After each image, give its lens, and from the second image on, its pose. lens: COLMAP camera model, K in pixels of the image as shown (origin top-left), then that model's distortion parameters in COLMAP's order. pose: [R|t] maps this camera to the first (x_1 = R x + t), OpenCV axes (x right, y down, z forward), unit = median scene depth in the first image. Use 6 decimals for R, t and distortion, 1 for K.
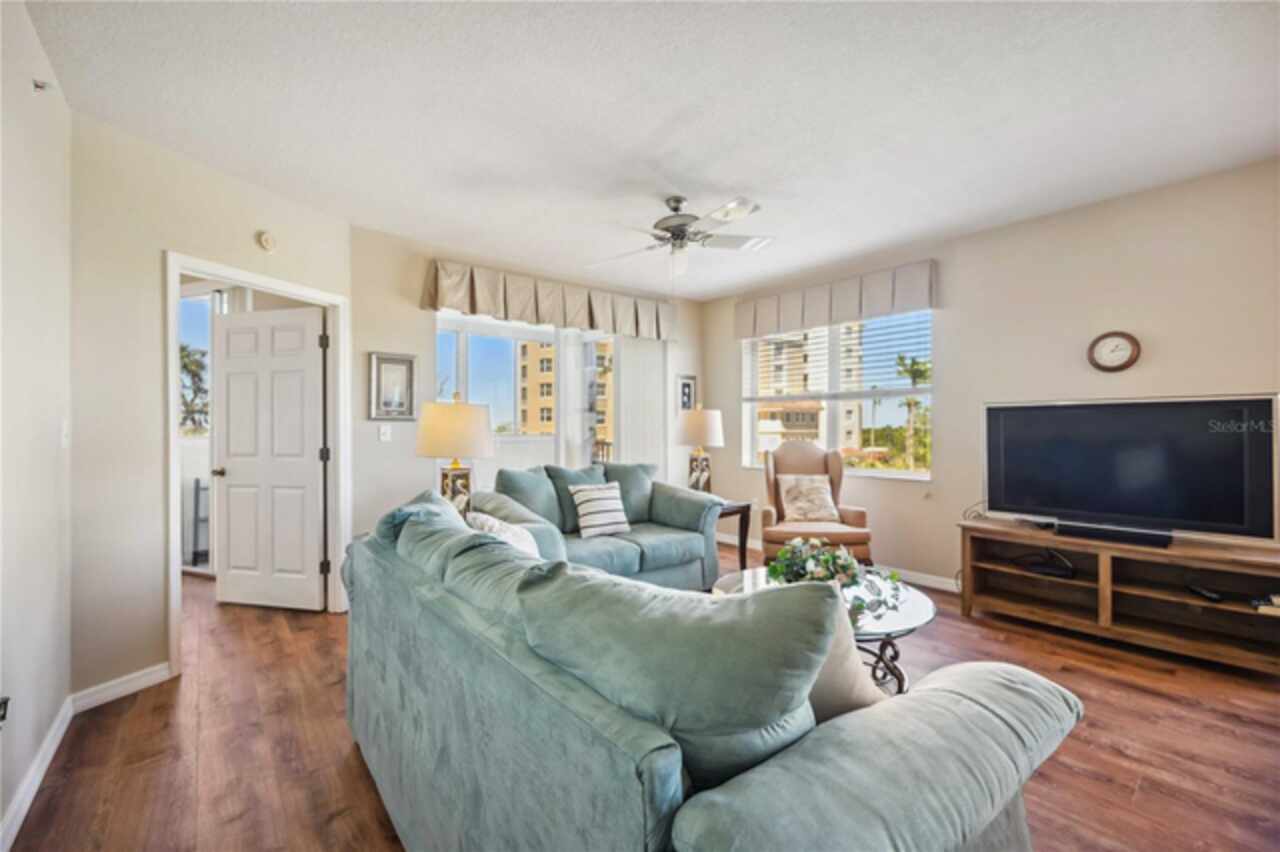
lens RADIAL K [[527.9, 0, 608.9], [0, 527.9, 428.5], [0, 0, 1]] dist [0.000926, 0.001484]
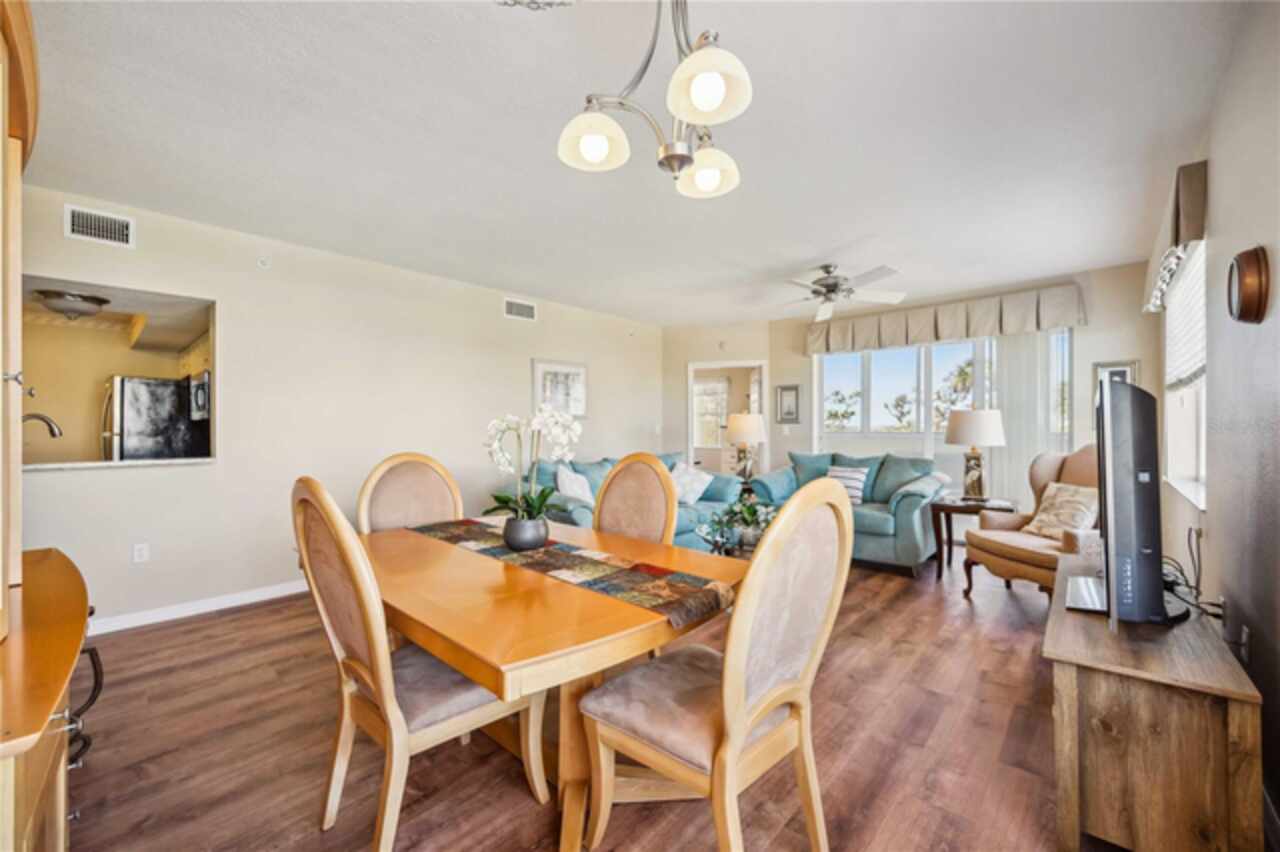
lens RADIAL K [[515.8, 0, 664.7], [0, 515.8, 421.3], [0, 0, 1]] dist [0.002541, 0.000047]
pose [[0.165232, -0.005666, -0.986239, 1.195488], [0.004216, 0.999978, -0.005038, -0.012207], [0.986246, -0.003326, 0.165252, 0.281219]]
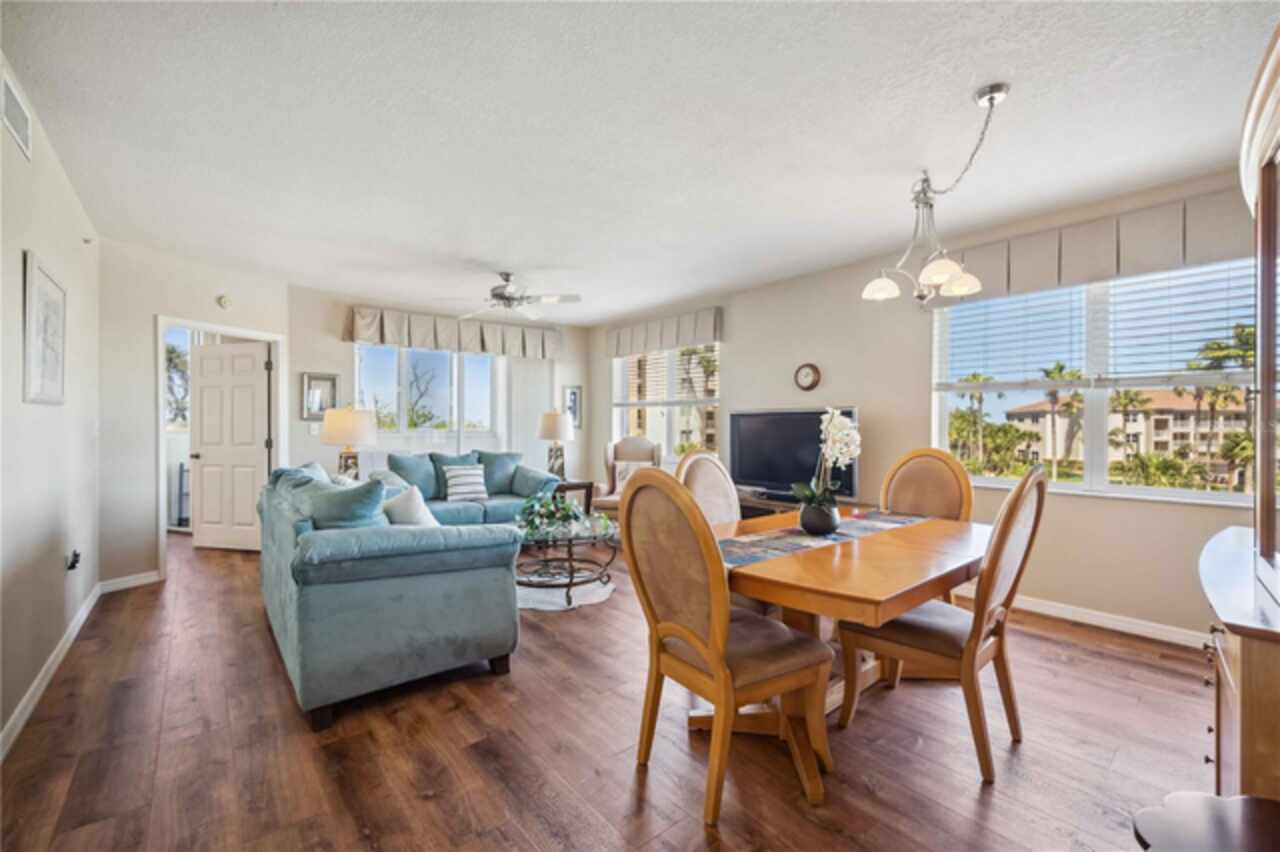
lens RADIAL K [[527.9, 0, 630.6], [0, 527.9, 430.8], [0, 0, 1]] dist [0.000926, 0.001484]
pose [[0.999605, 0.004744, 0.027683, 0.371634], [-0.004992, 0.999948, 0.008894, -0.004162], [-0.027639, -0.009028, 0.999577, -0.428005]]
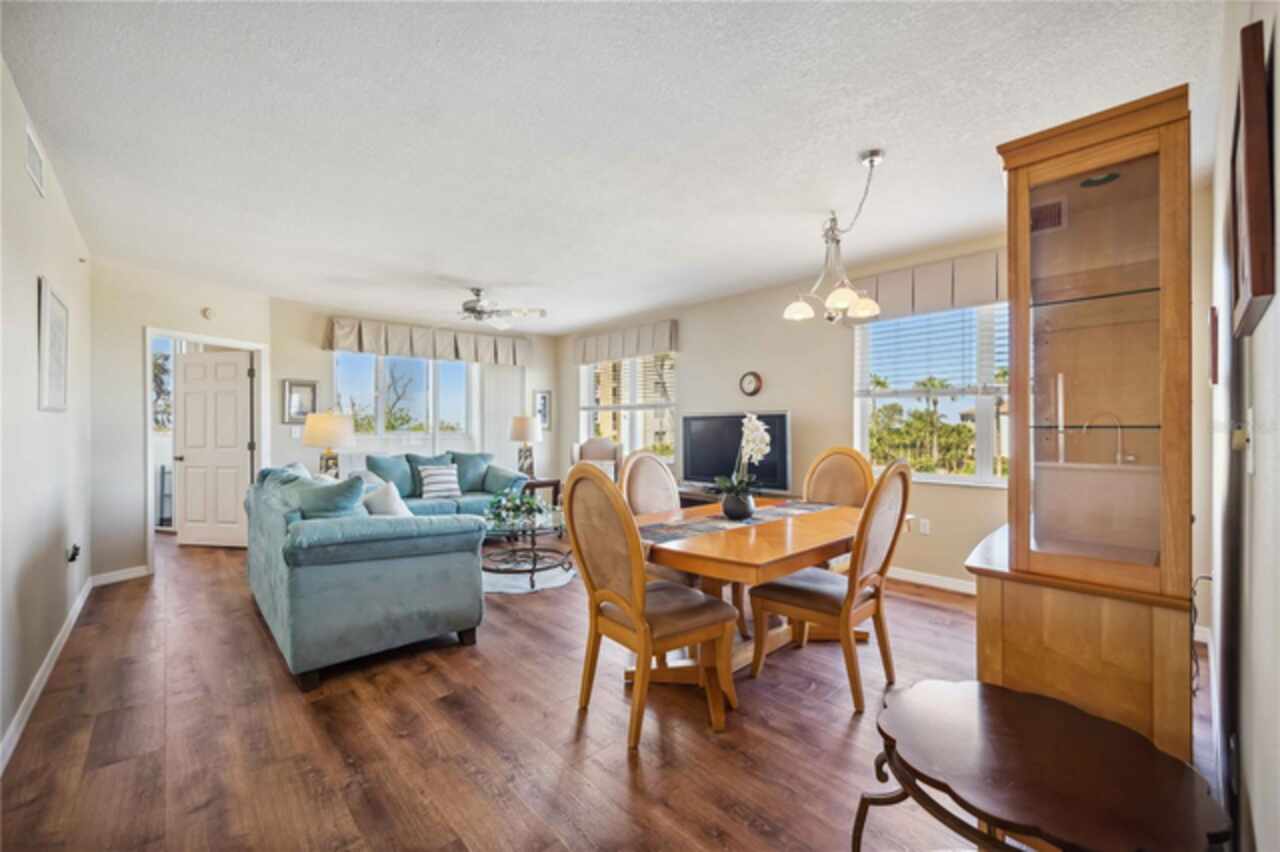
lens RADIAL K [[527.9, 0, 640.2], [0, 527.9, 431.1], [0, 0, 1]] dist [0.000926, 0.001484]
pose [[0.996981, 0.000865, 0.077647, 0.427369], [-0.001406, 0.999975, 0.006915, -0.007113], [-0.077639, -0.007003, 0.996957, -0.567370]]
